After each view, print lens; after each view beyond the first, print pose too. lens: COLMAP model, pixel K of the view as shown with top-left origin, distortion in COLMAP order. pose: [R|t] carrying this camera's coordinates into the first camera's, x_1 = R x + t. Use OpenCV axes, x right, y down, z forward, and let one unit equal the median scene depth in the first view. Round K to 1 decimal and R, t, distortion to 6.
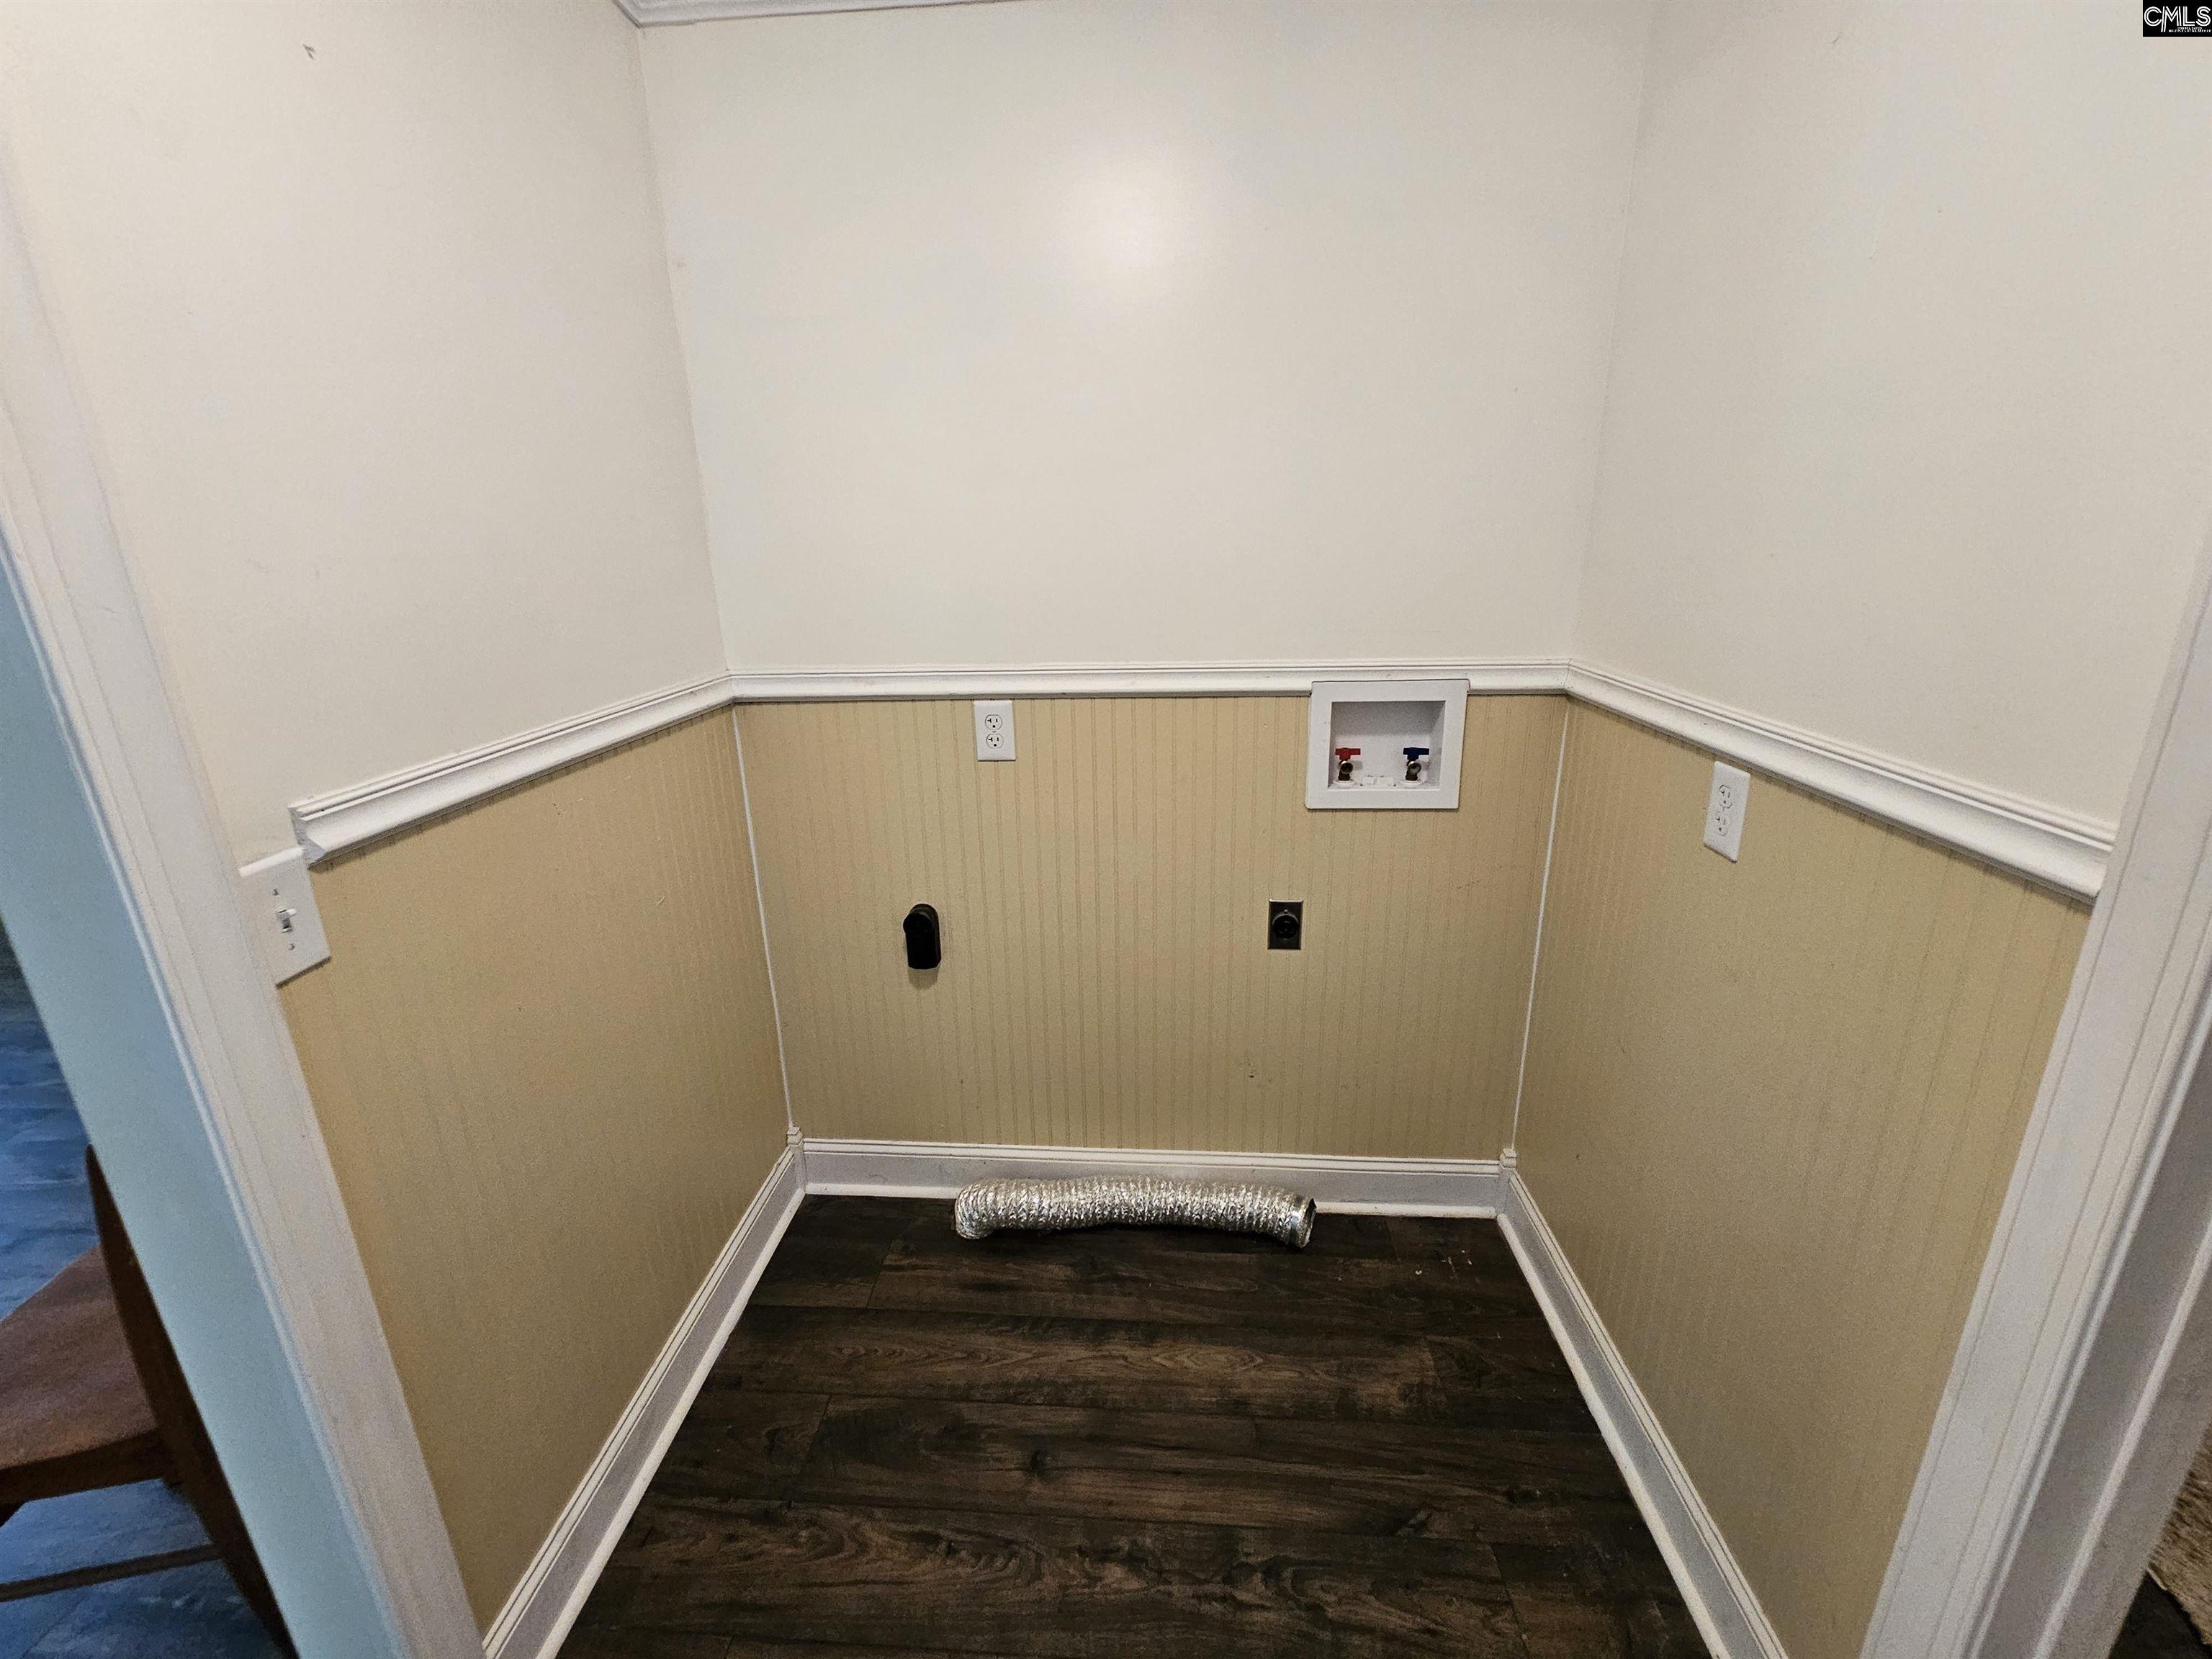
lens RADIAL K [[903.1, 0, 1094.6], [0, 903.1, 799.2], [0, 0, 1]] dist [-0.001867, -0.000256]
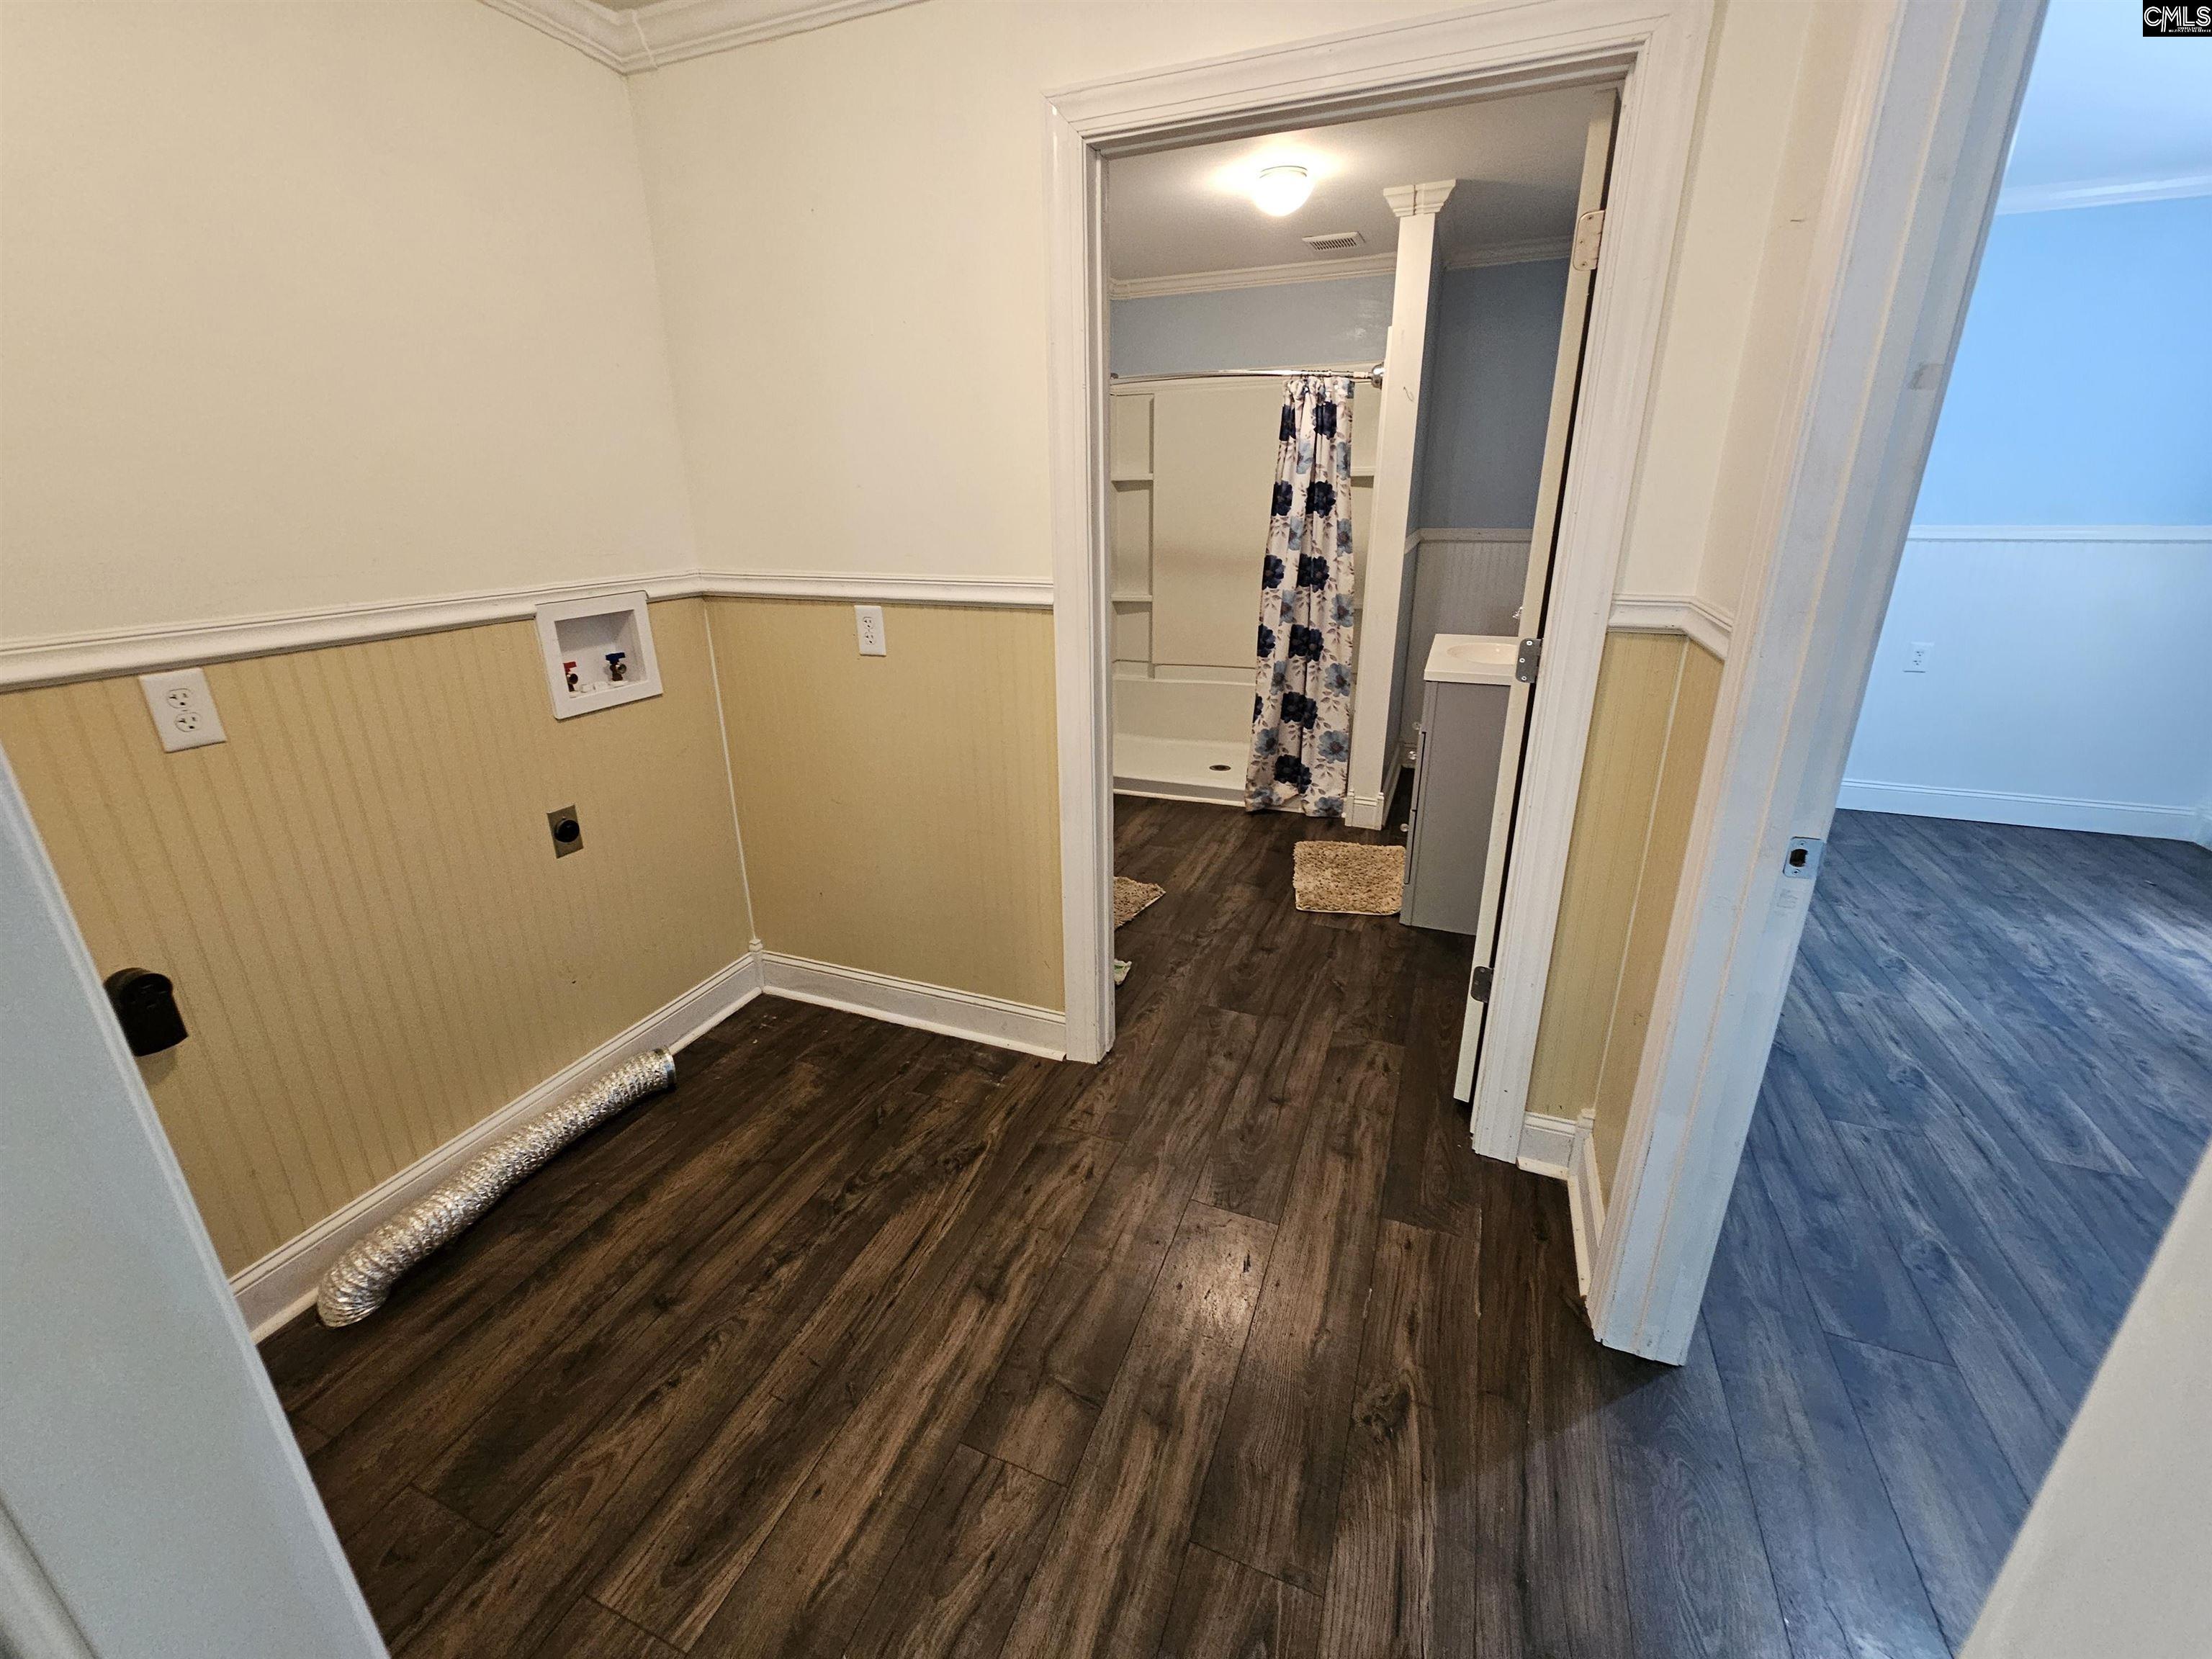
lens RADIAL K [[903.1, 0, 1094.6], [0, 903.1, 799.2], [0, 0, 1]] dist [-0.001867, -0.000256]
pose [[0.310778, -0.289480, 0.905328, -0.637107], [0.271102, 0.939924, 0.207479, 0.054234], [-0.911000, 0.180956, 0.370586, -0.011020]]
